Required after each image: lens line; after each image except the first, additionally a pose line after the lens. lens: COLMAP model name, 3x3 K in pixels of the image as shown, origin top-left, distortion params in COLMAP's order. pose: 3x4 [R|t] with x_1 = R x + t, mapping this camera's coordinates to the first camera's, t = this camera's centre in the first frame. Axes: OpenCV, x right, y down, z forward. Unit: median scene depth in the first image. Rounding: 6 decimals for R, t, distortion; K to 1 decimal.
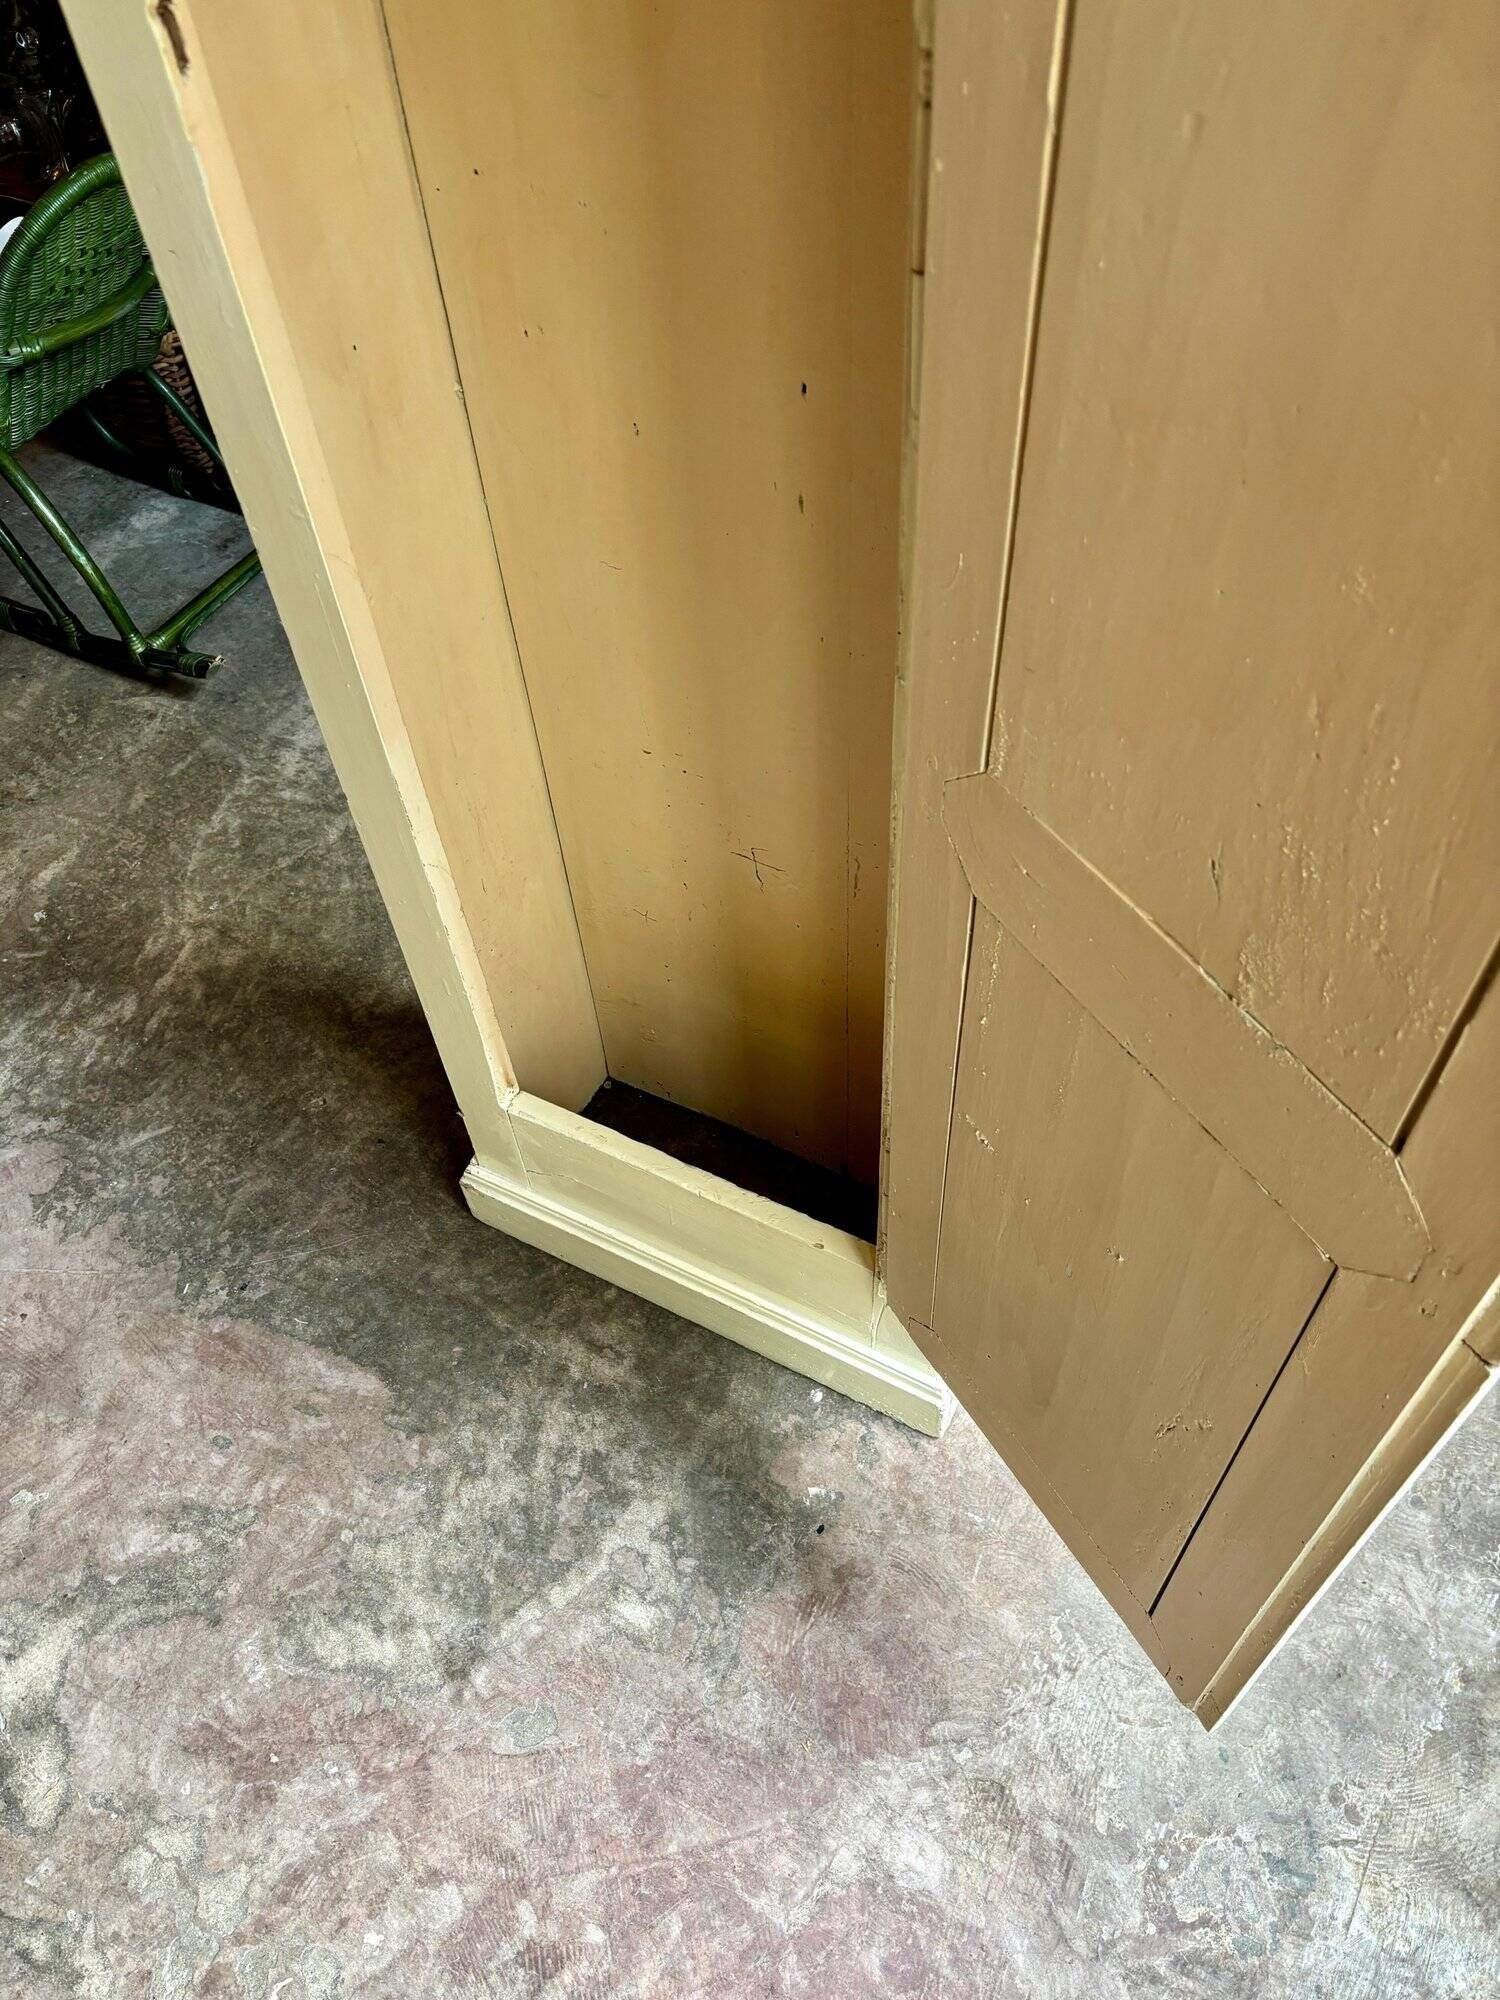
lens RADIAL K [[1526.3, 0, 757.6], [0, 1526.3, 1009.8], [0, 0, 1]] dist [0.039583, -0.047889]
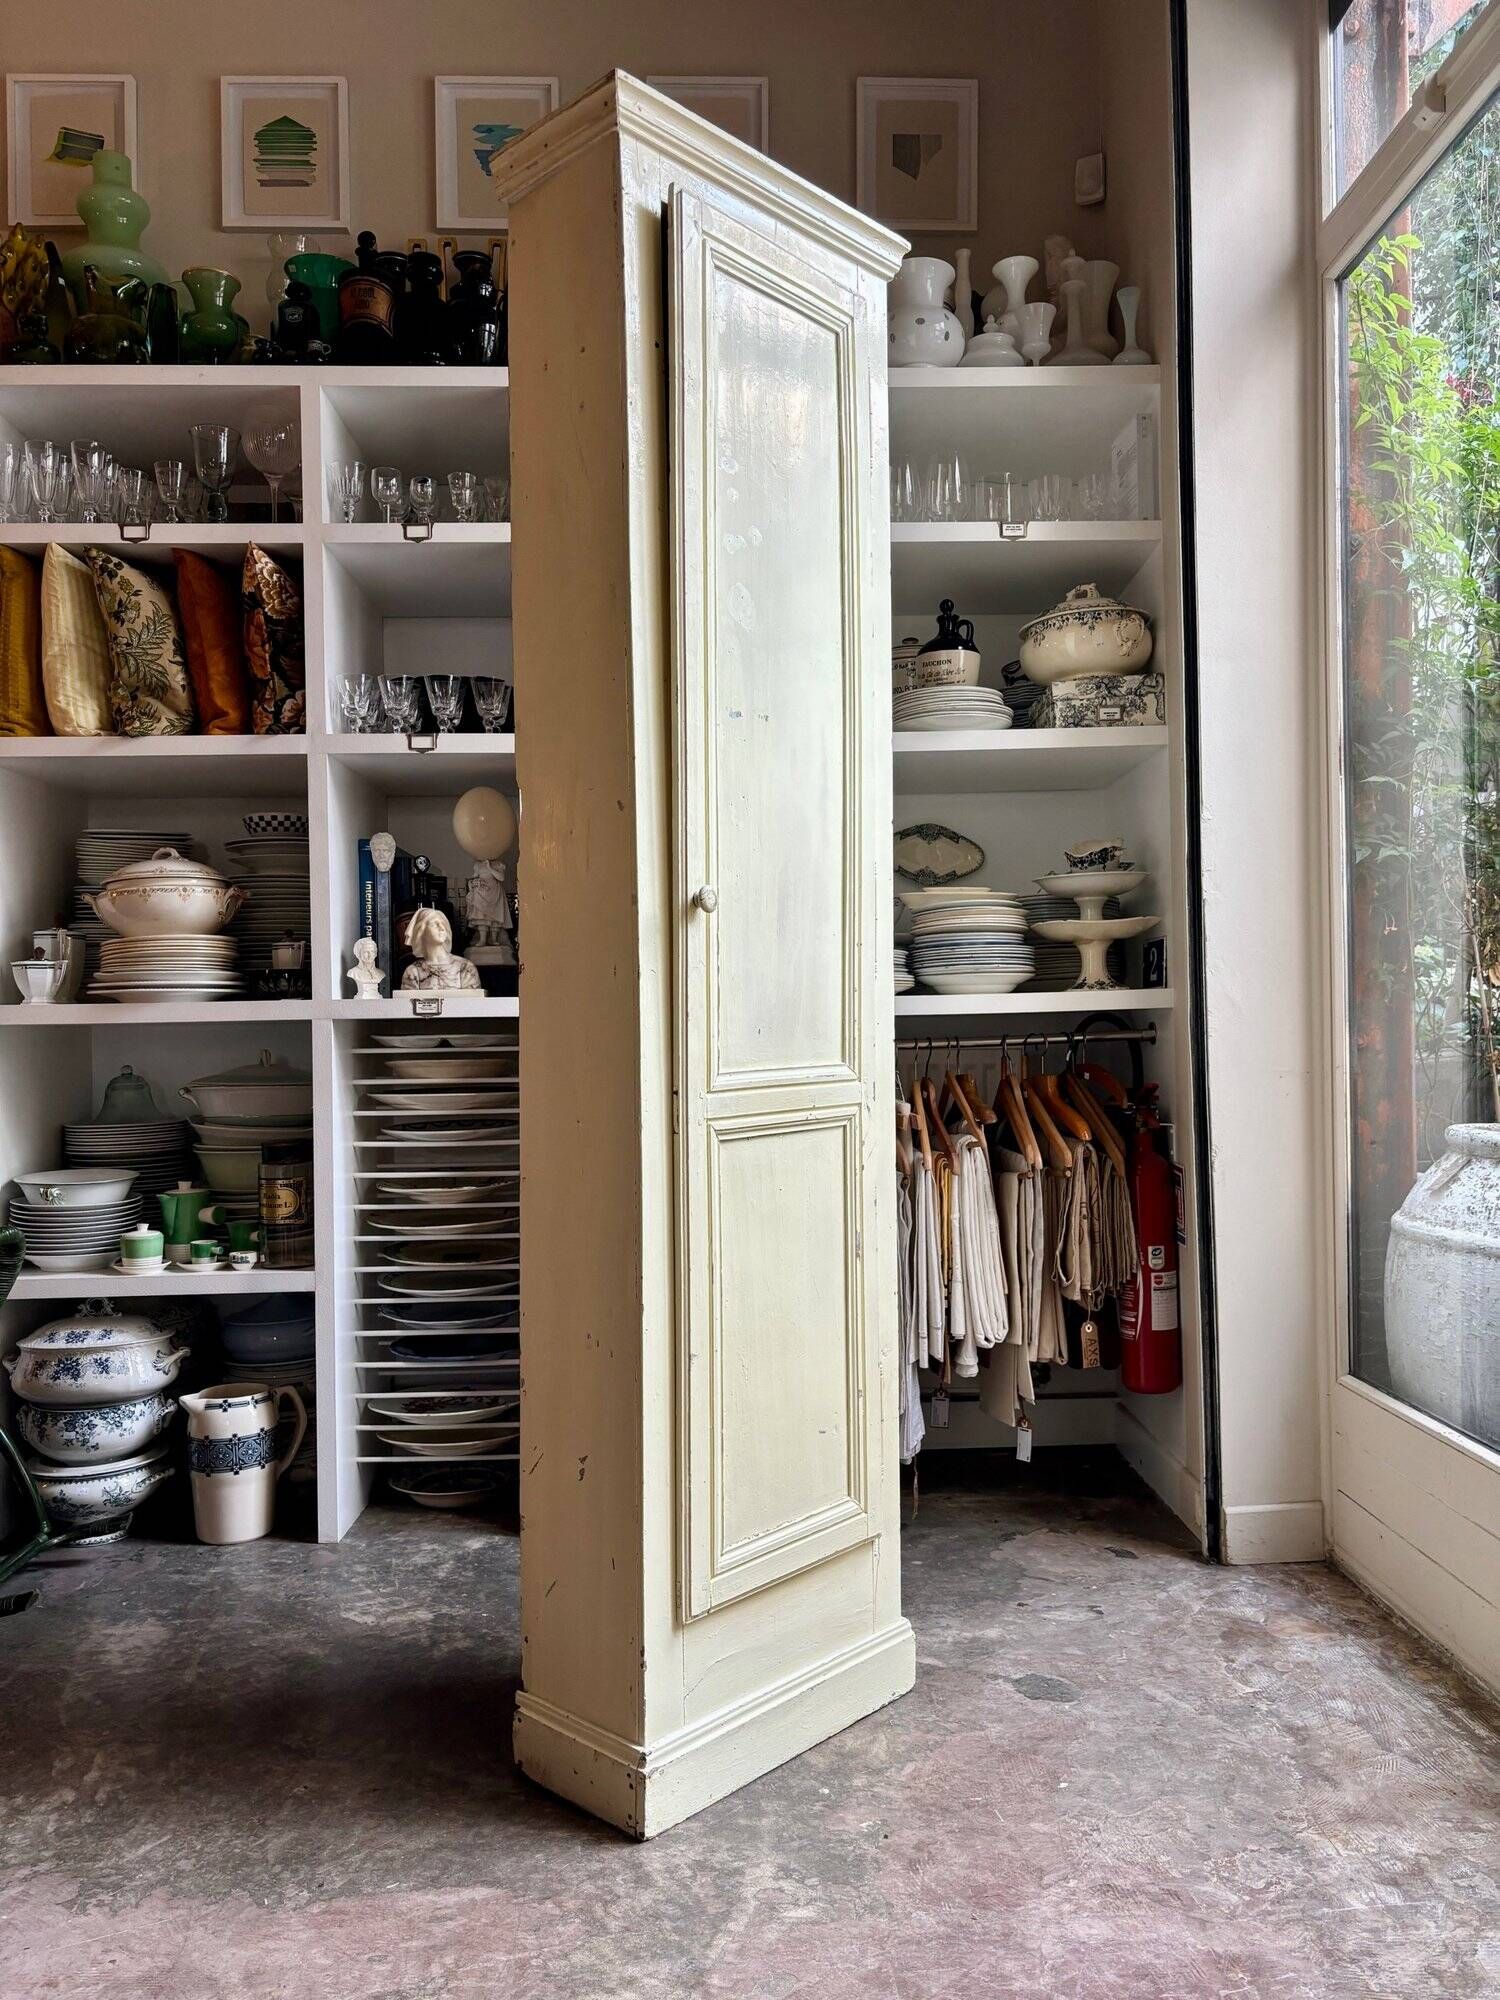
lens RADIAL K [[1526.3, 0, 762.1], [0, 1526.3, 1018.0], [0, 0, 1]] dist [0.039583, -0.047889]
pose [[0.855295, 0.029852, 0.517281, -0.695934], [0.396027, 0.606101, -0.689785, 0.731859], [-0.334117, 0.794827, 0.506573, -0.148827]]
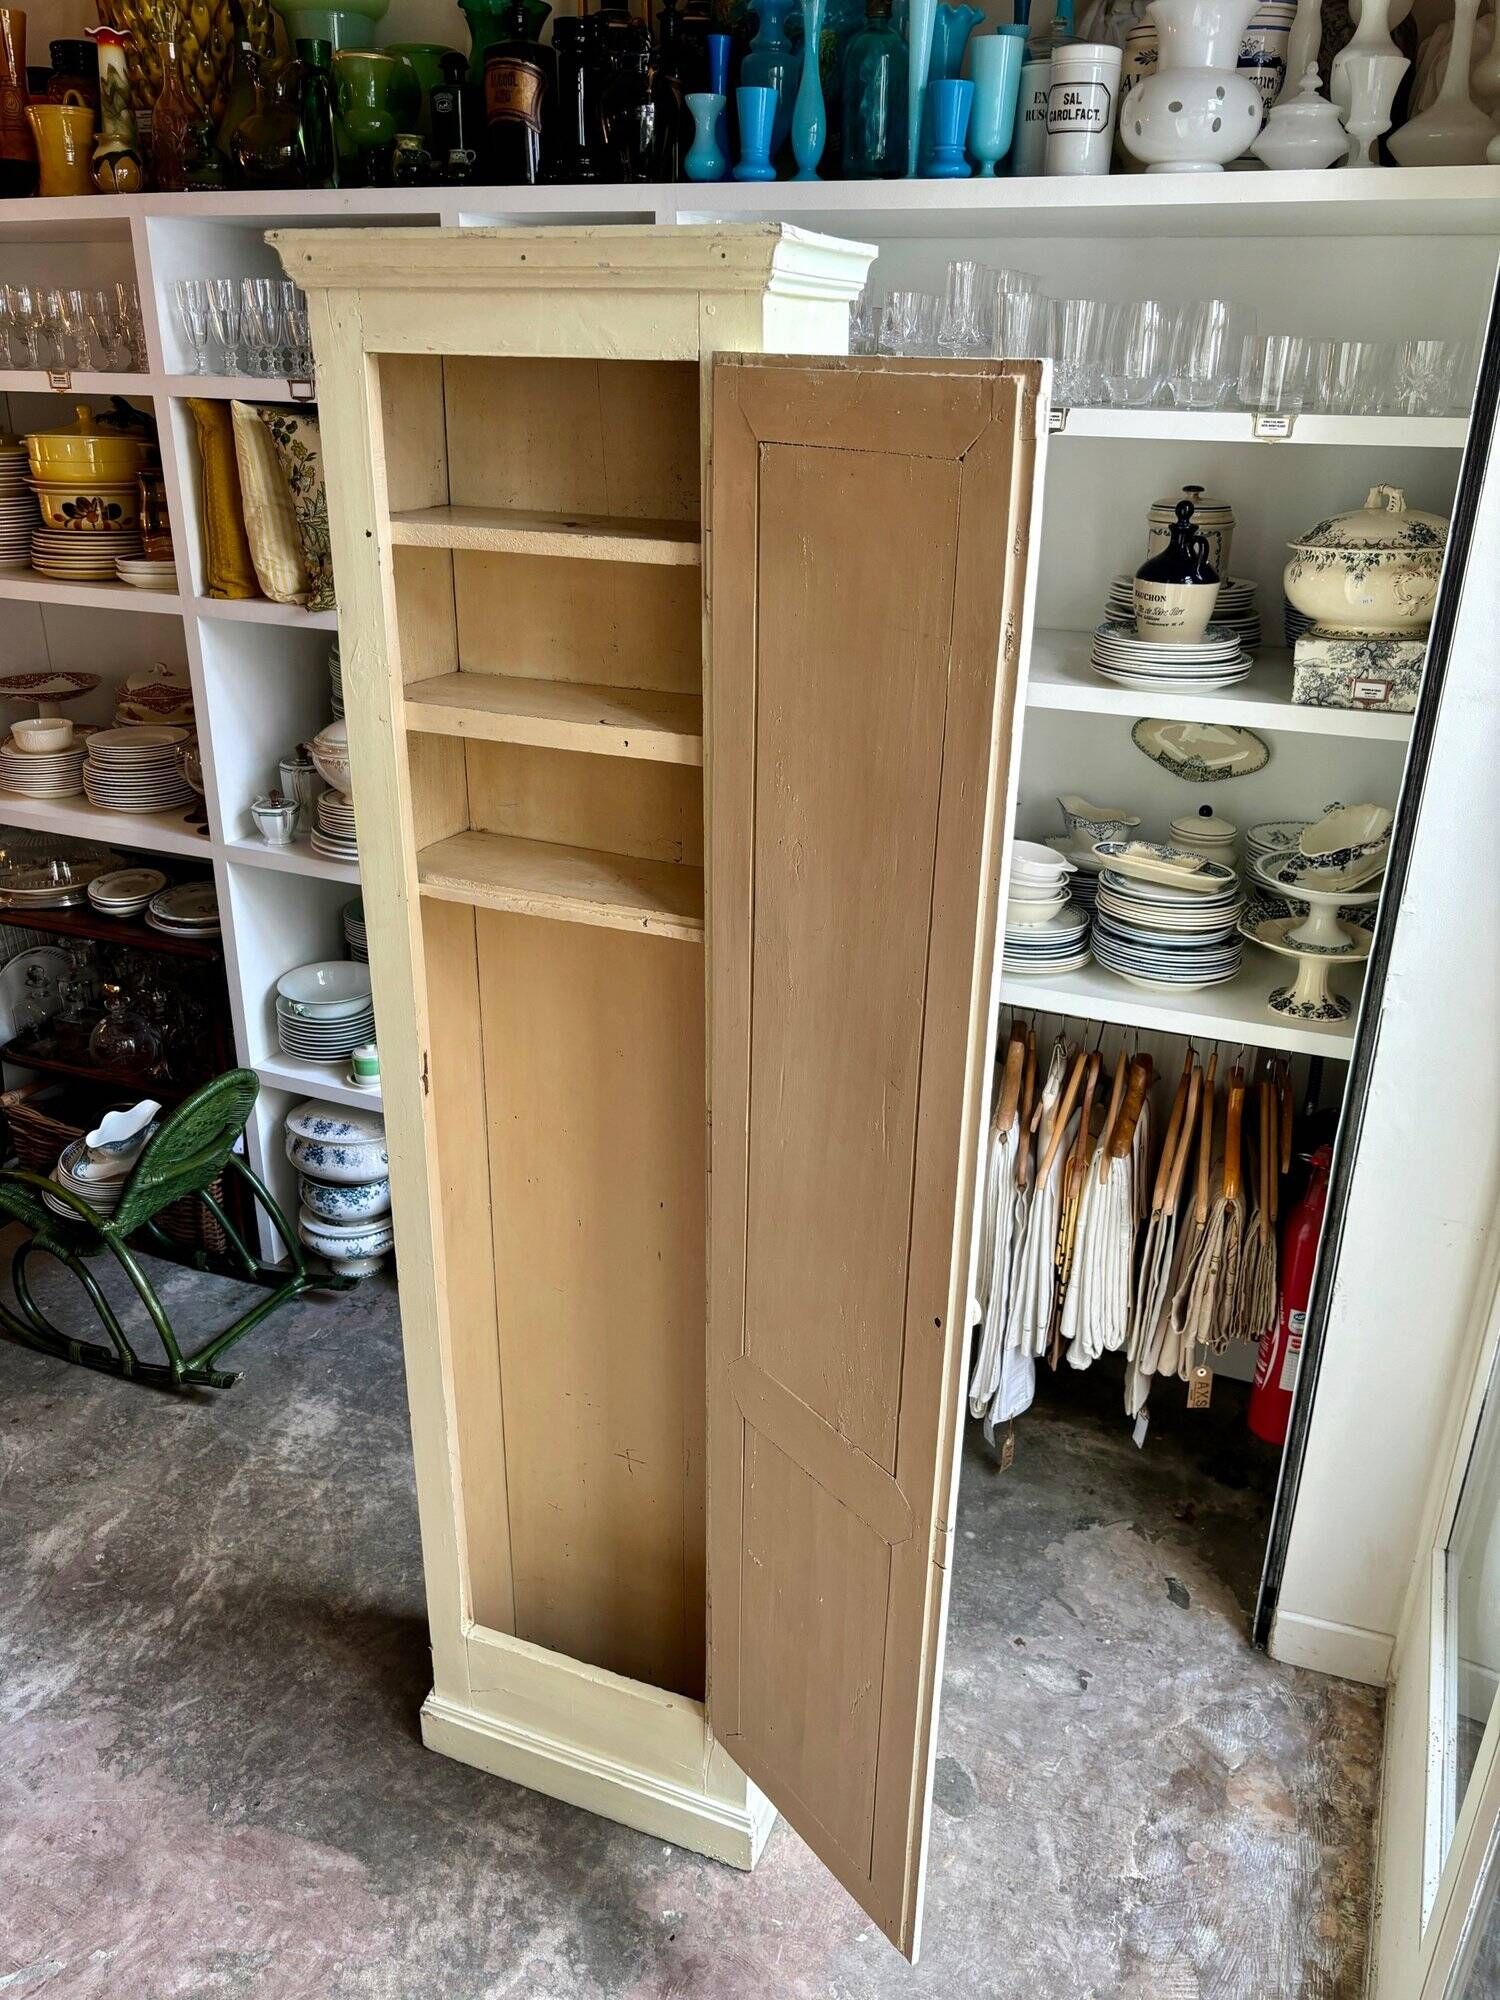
lens RADIAL K [[1526.3, 0, 758.0], [0, 1526.3, 992.4], [0, 0, 1]] dist [0.039583, -0.047889]
pose [[0.992673, 0.013860, 0.120030, -0.063414], [0.046427, 0.873385, -0.484813, 0.254141], [-0.111552, 0.486834, 0.866342, -0.682796]]
